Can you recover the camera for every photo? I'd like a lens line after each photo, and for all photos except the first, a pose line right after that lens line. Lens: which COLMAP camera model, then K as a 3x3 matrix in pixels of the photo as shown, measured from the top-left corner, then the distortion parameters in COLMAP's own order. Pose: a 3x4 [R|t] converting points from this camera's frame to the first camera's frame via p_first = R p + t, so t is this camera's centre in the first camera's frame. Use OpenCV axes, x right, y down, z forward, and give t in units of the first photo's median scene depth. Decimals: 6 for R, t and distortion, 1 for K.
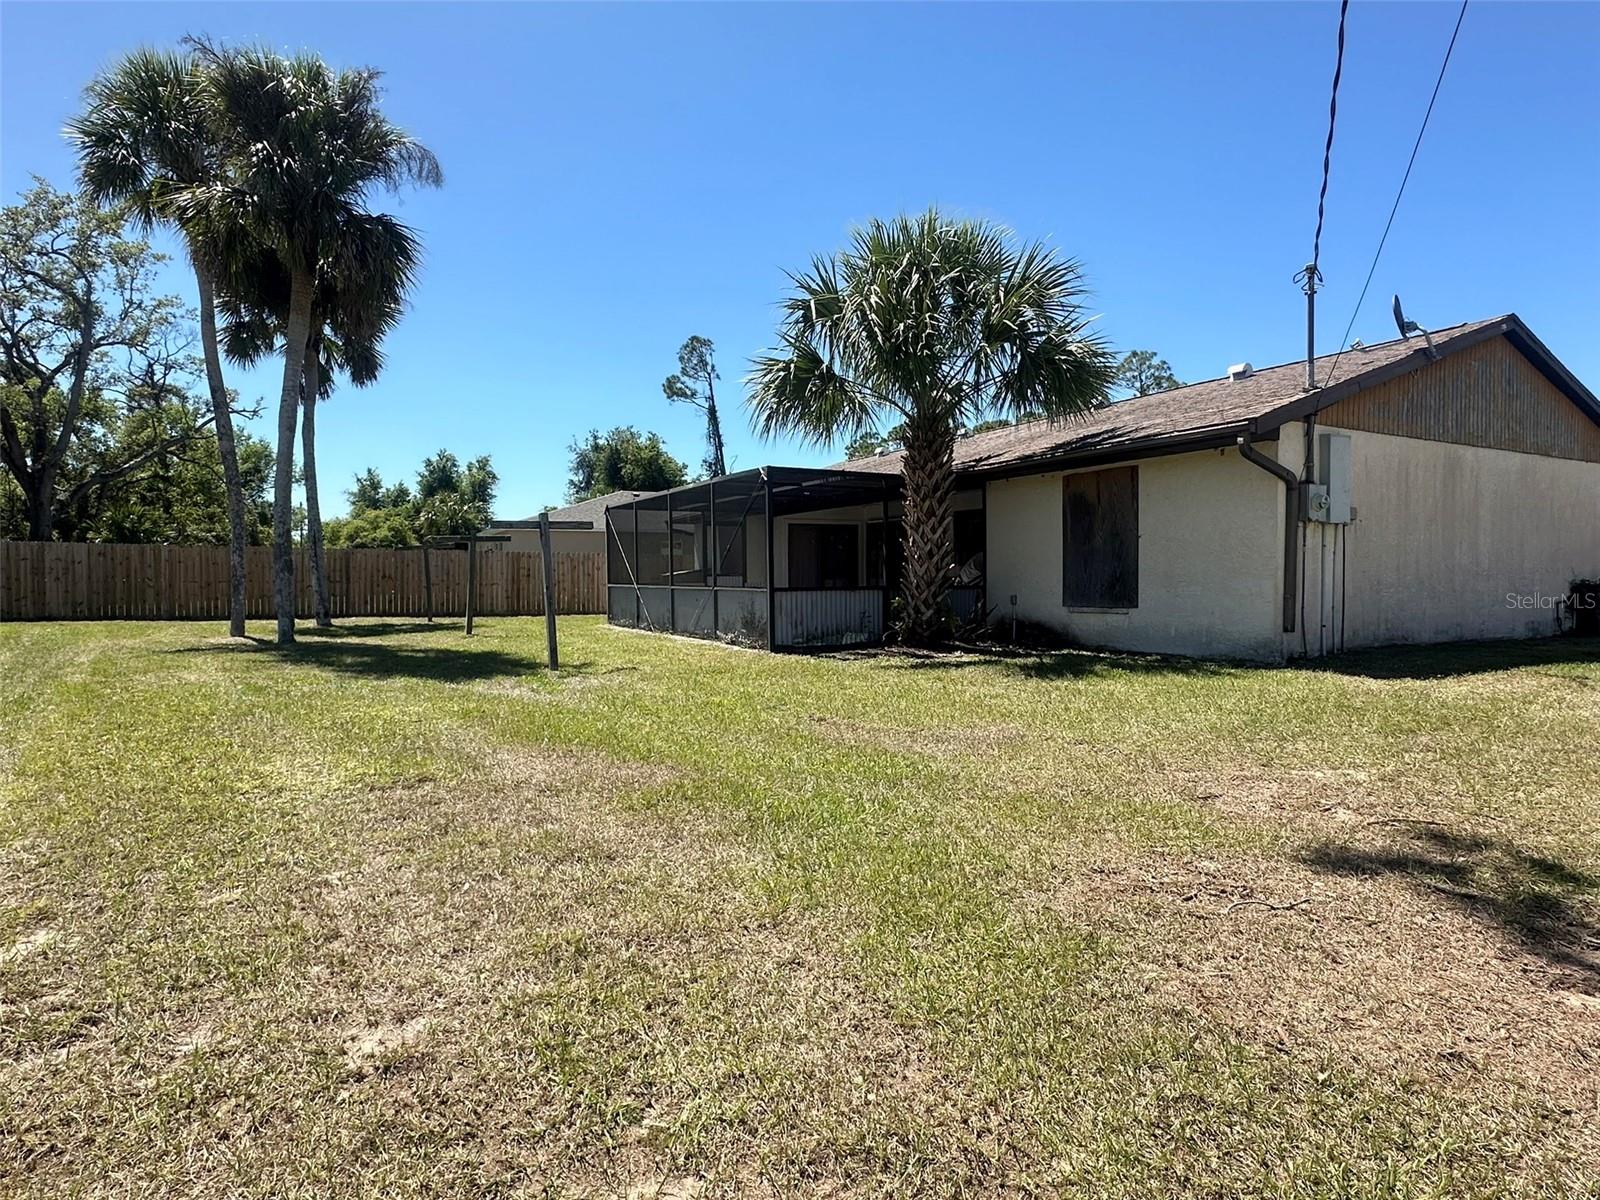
lens RADIAL K [[888.6, 0, 800.0], [0, 888.6, 600.0], [0, 0, 1]] dist [-0.000186, 0.000009]
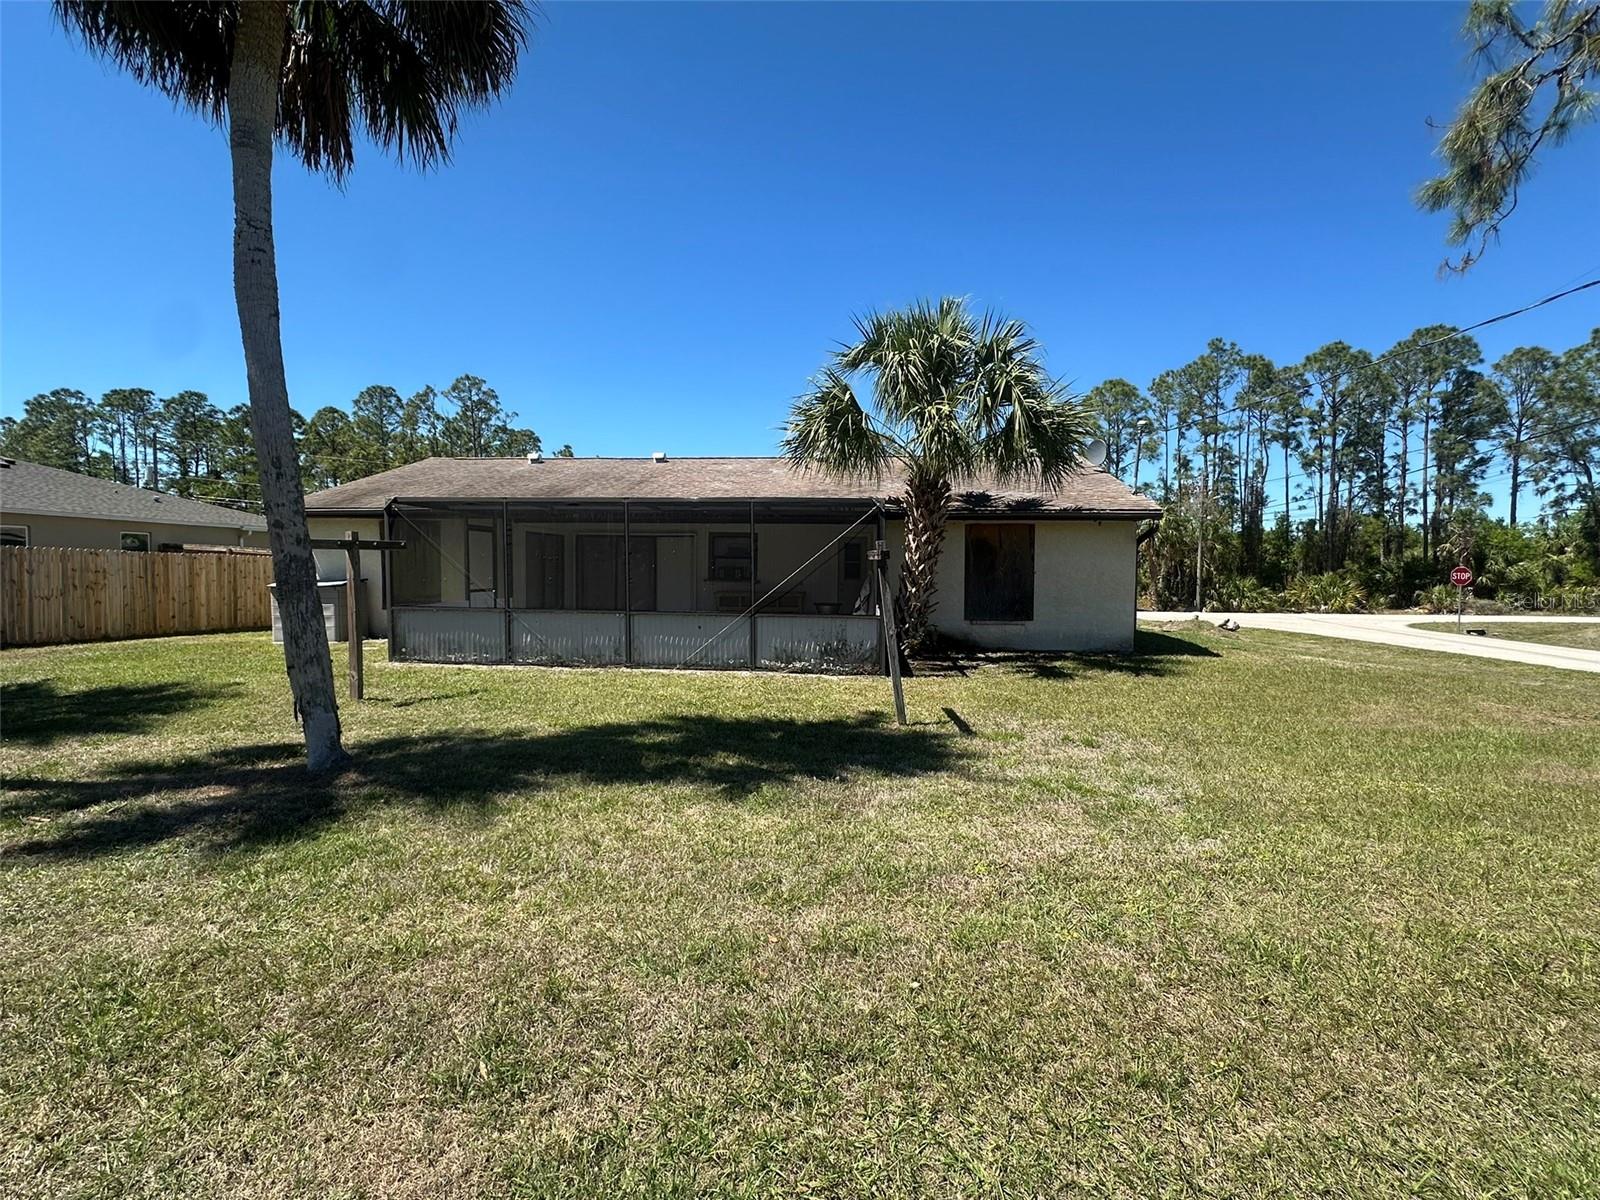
lens RADIAL K [[743.0, 0, 800.0], [0, 743.0, 600.0], [0, 0, 1]] dist [-0.000307, -0.000019]
pose [[0.542682, -0.019277, 0.839717, -0.804417], [0.006857, 0.999805, 0.018520, -0.047244], [-0.839910, -0.004293, 0.542708, 0.606360]]
